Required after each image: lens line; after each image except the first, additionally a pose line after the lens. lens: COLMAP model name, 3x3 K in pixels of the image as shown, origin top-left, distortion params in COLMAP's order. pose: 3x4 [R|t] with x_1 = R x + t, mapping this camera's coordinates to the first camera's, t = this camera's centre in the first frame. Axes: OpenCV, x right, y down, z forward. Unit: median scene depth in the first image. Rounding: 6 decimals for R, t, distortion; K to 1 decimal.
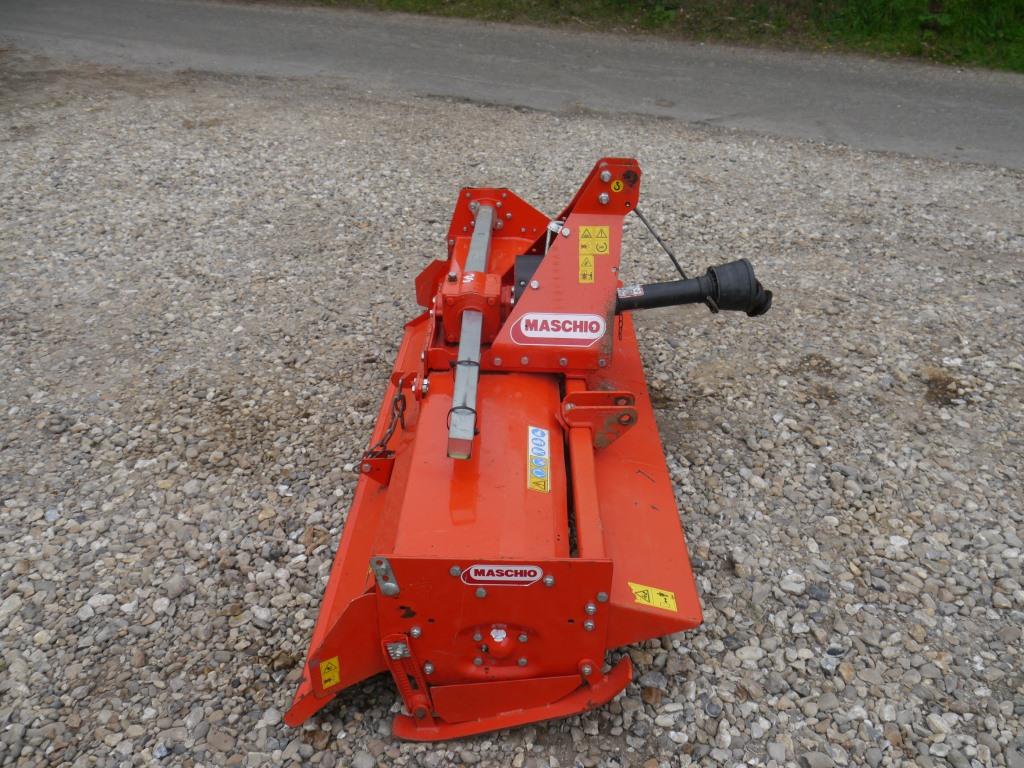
lens RADIAL K [[842.3, 0, 512.2], [0, 842.3, 381.9], [0, 0, 1]] dist [-0.039695, 0.022997]
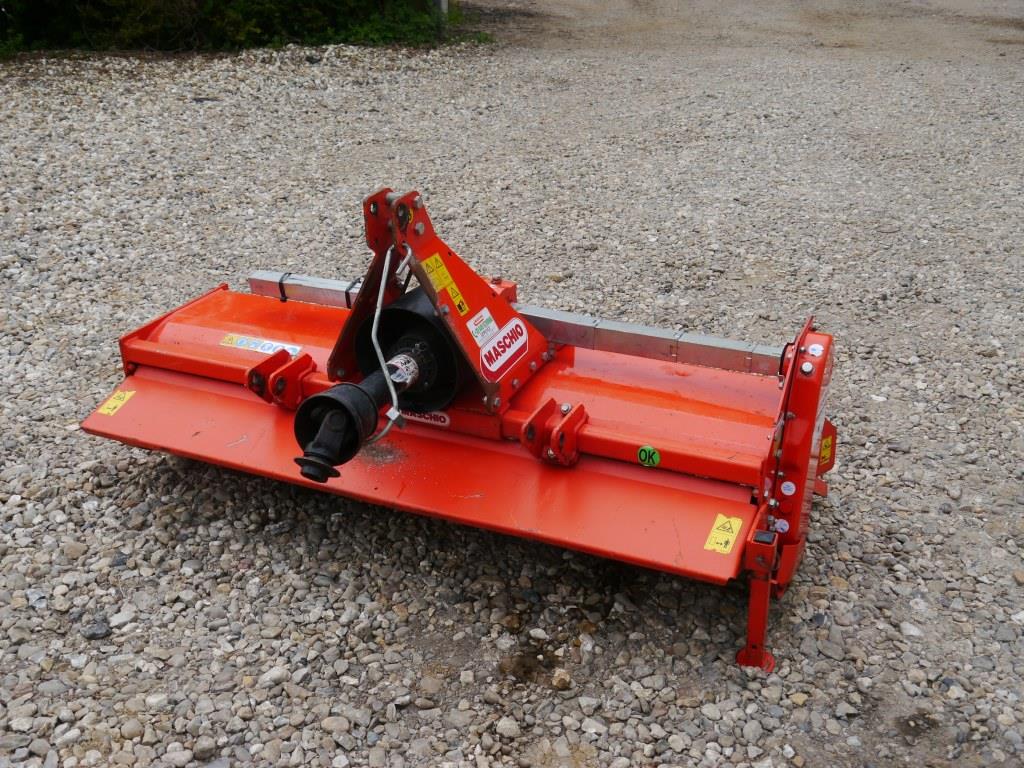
lens RADIAL K [[1073.4, 0, 510.4], [0, 1073.4, 382.8], [0, 0, 1]] dist [-0.016048, 0.000000]
pose [[-0.404629, 0.395931, -0.824327, 0.812112], [-0.442911, 0.703786, 0.555441, -0.610296], [0.800066, 0.589851, -0.109410, 1.047575]]
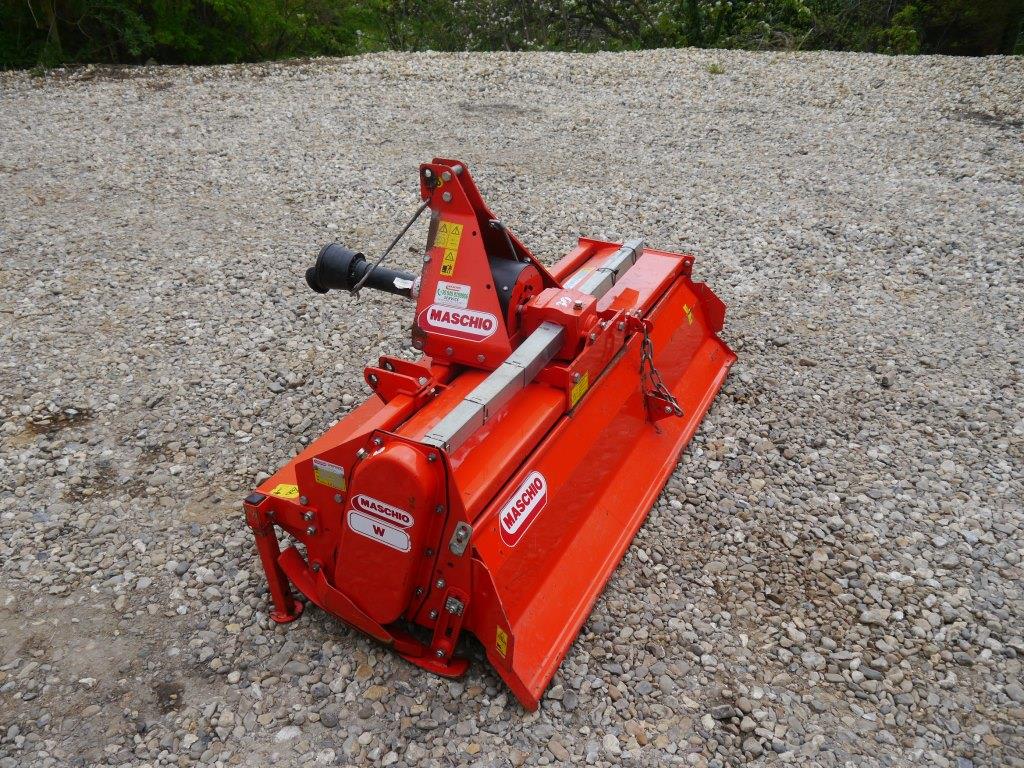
lens RADIAL K [[842.3, 0, 508.6], [0, 842.3, 384.7], [0, 0, 1]] dist [-0.039695, 0.022997]
pose [[-0.904860, -0.224140, 0.361926, -0.327702], [0.200201, 0.526244, 0.826430, -0.791628], [-0.375698, 0.820261, -0.431304, 1.333020]]
